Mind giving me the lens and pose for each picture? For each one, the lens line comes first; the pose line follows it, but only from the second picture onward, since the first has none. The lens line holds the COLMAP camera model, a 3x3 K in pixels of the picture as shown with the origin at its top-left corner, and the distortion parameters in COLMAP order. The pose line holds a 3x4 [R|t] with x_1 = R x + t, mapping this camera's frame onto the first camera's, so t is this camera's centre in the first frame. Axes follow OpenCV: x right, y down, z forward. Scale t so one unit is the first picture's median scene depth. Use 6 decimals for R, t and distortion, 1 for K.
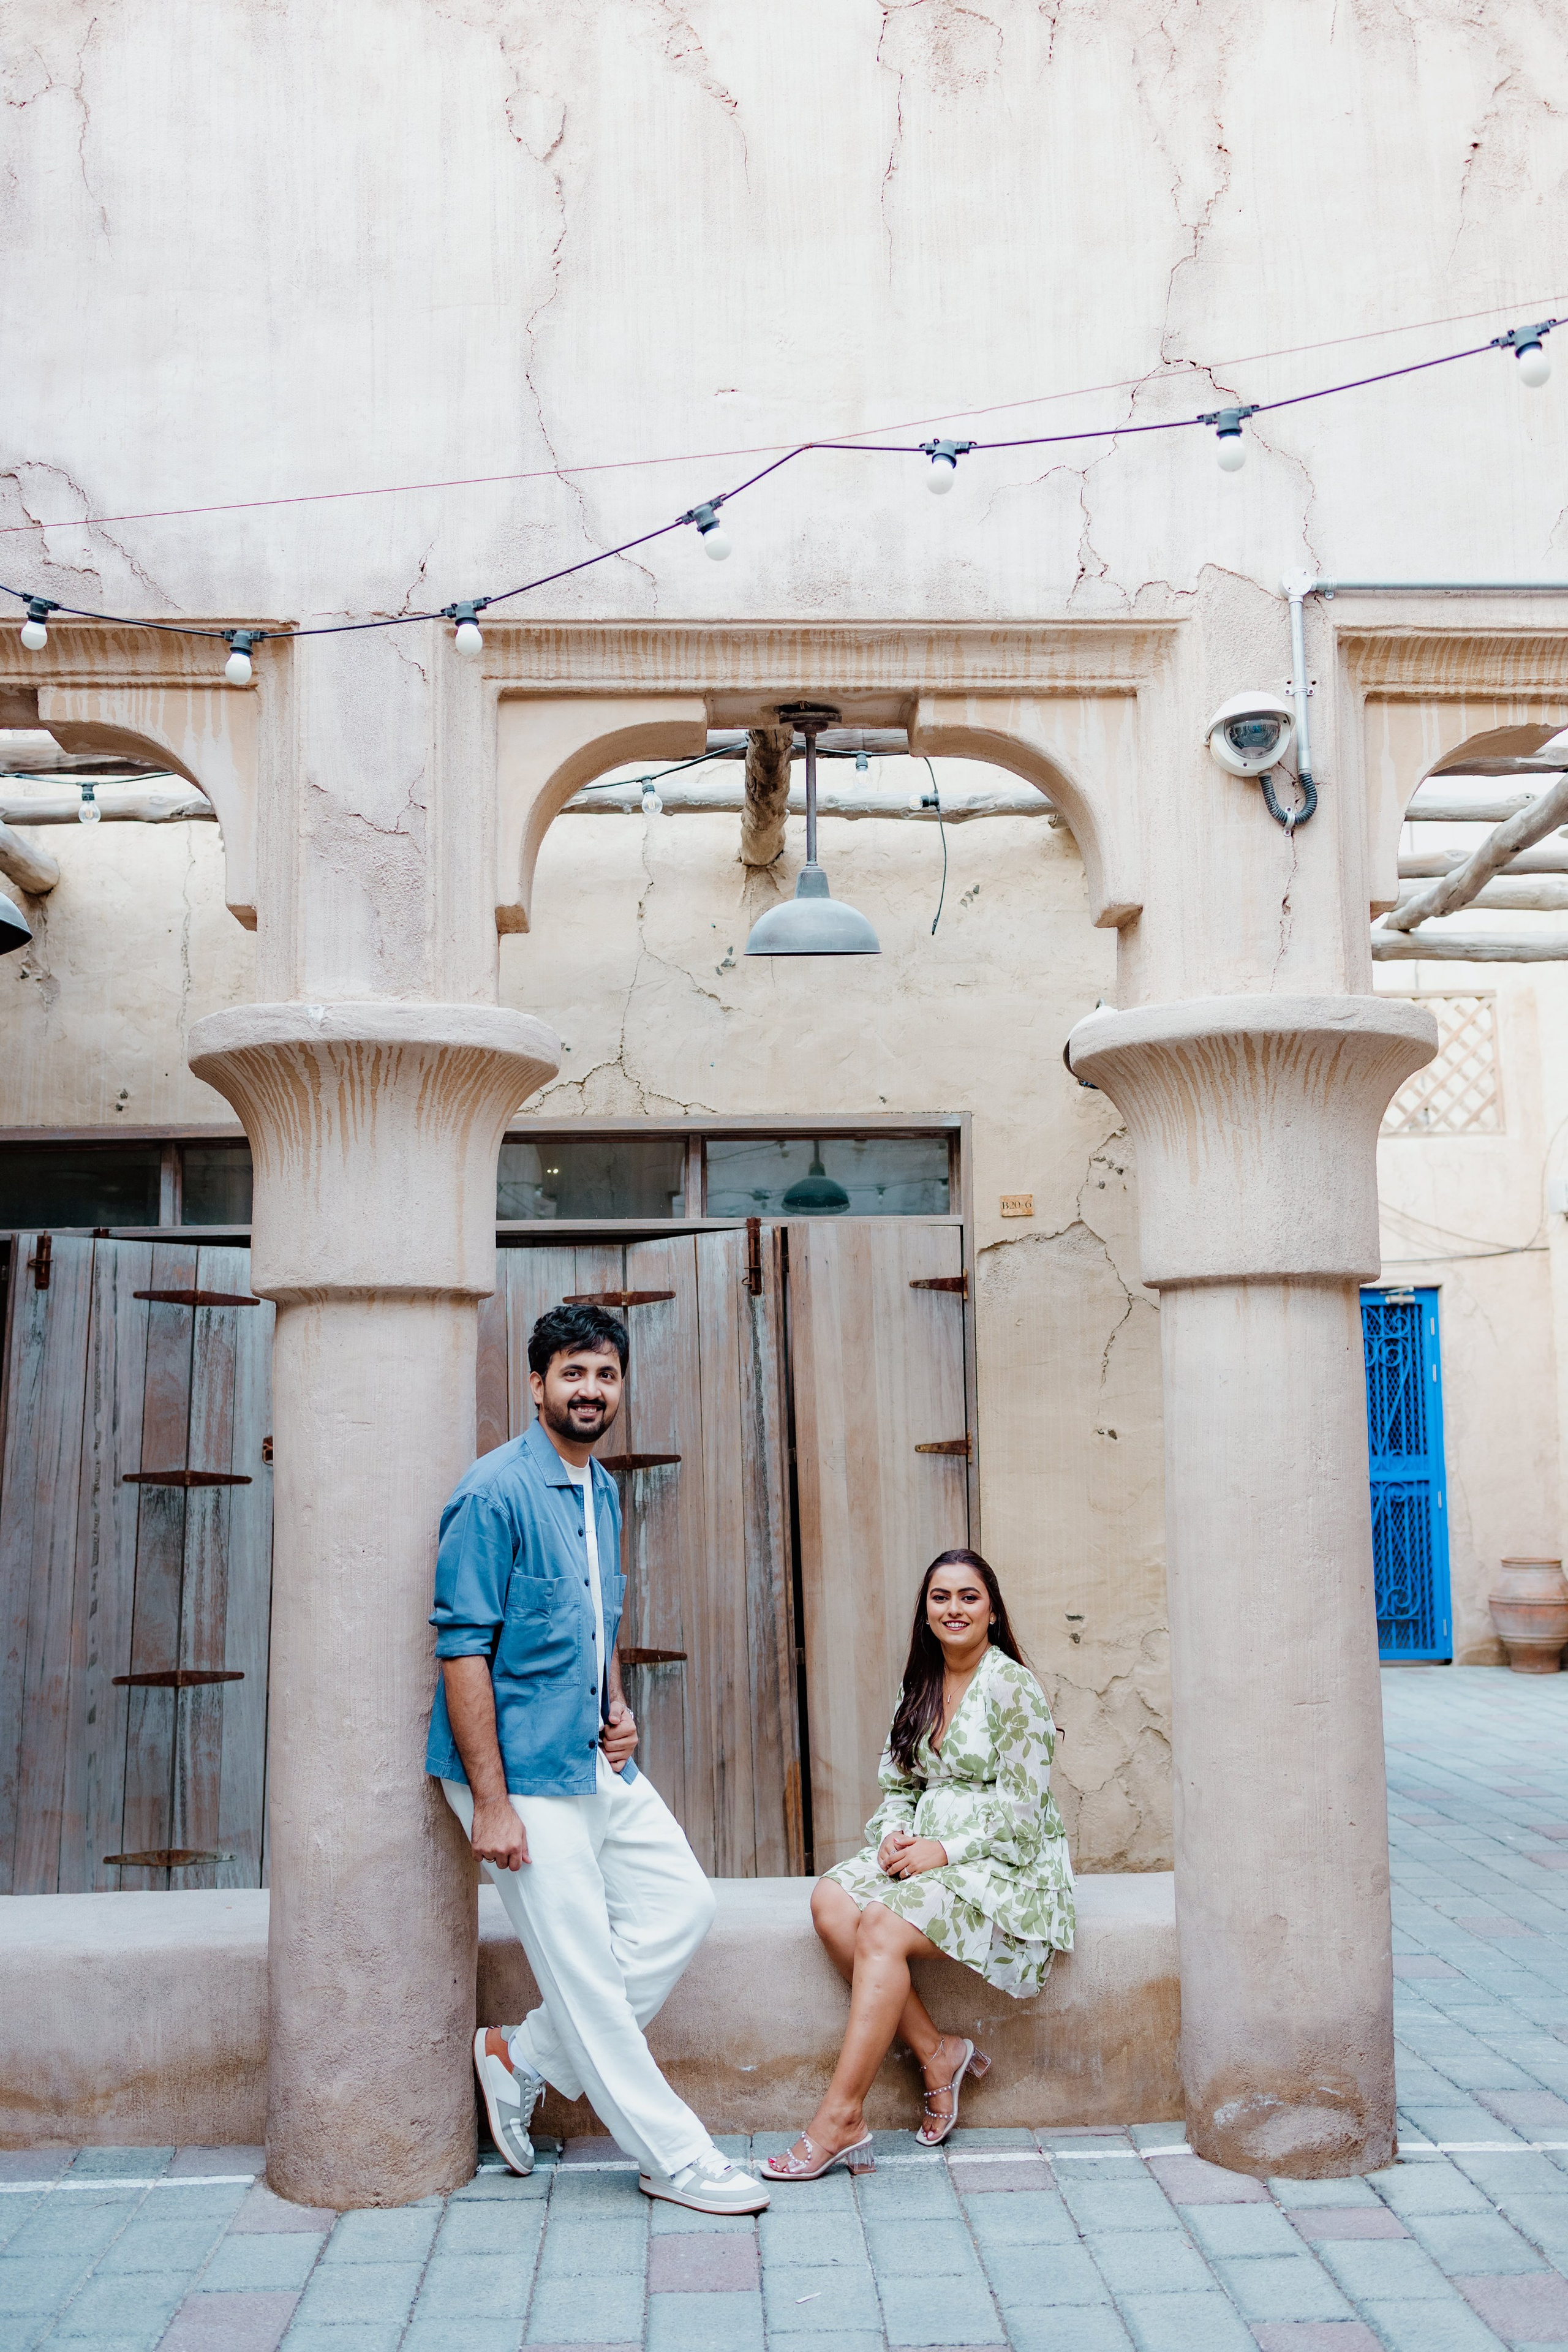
lens RADIAL K [[2278.7, 0, 786.7], [0, 2278.7, 1186.8], [0, 0, 1]] dist [-0.013672, 0.069787]
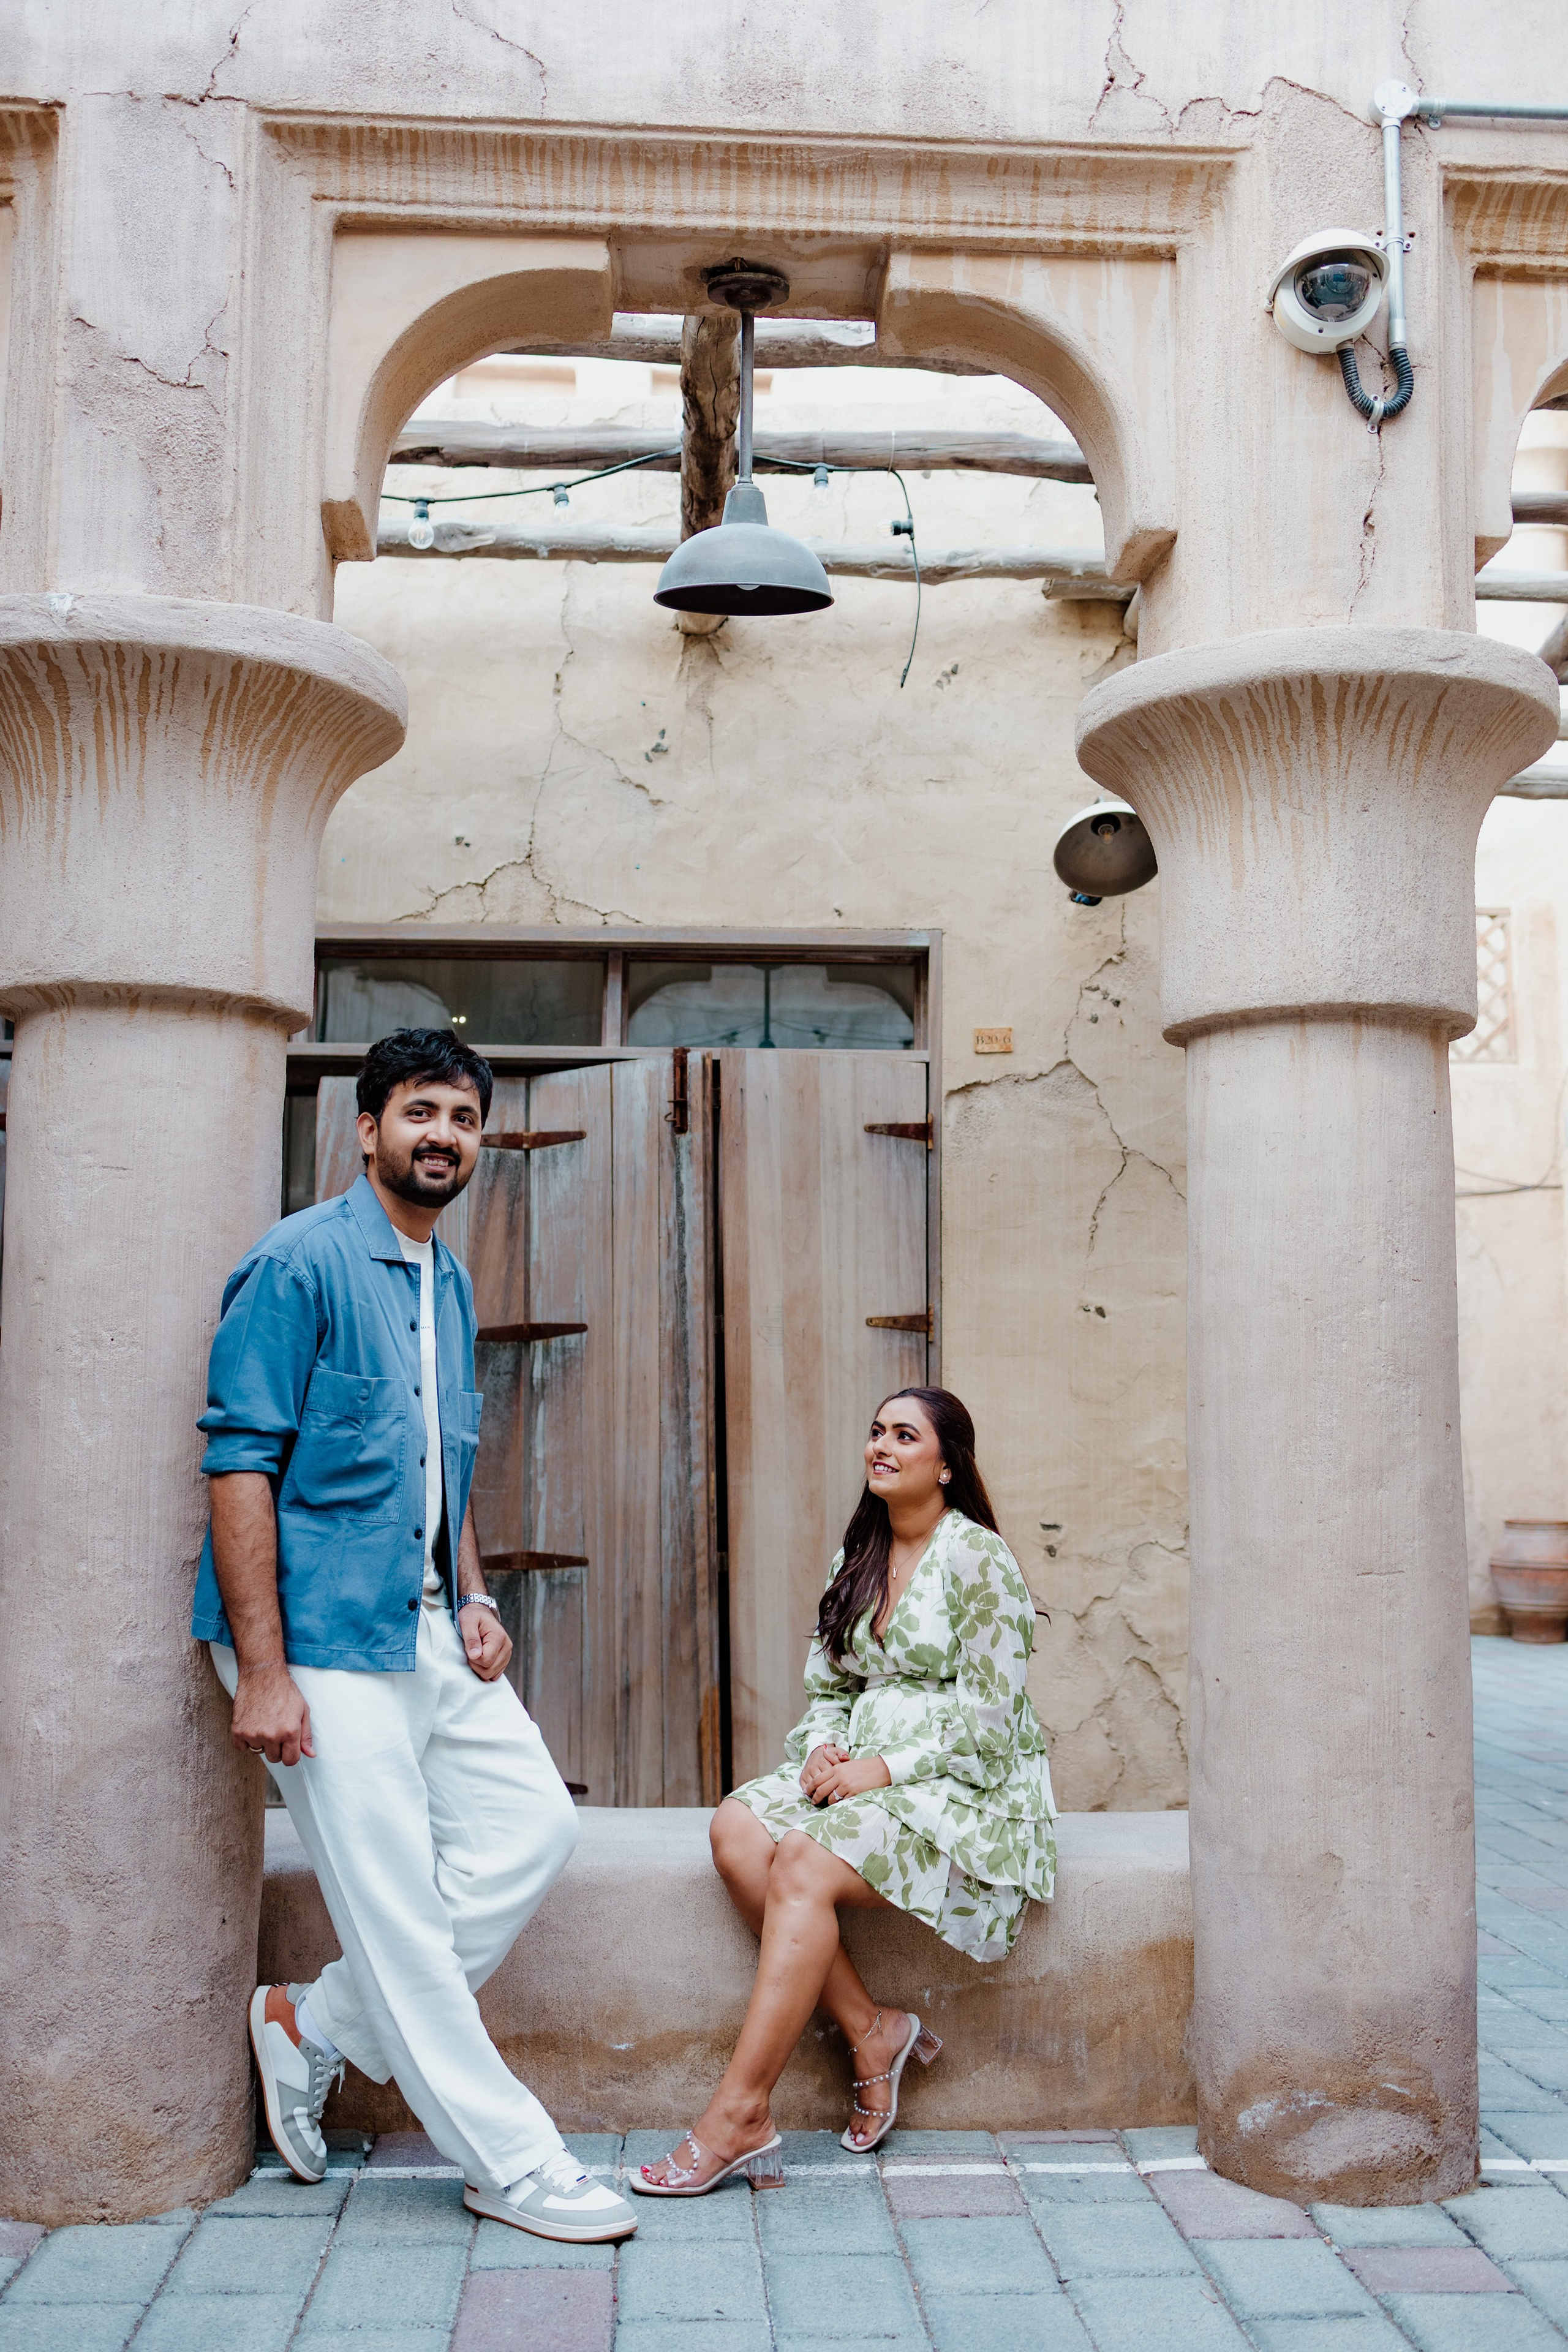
lens RADIAL K [[2325.8, 0, 784.0], [0, 2325.8, 1176.0], [0, 0, 1]] dist [0.001579, 0.006288]
pose [[0.999590, 0.024024, 0.015583, 0.018121], [-0.024101, 0.999698, 0.004790, 0.092385], [-0.015463, -0.005163, 0.999867, 0.226352]]
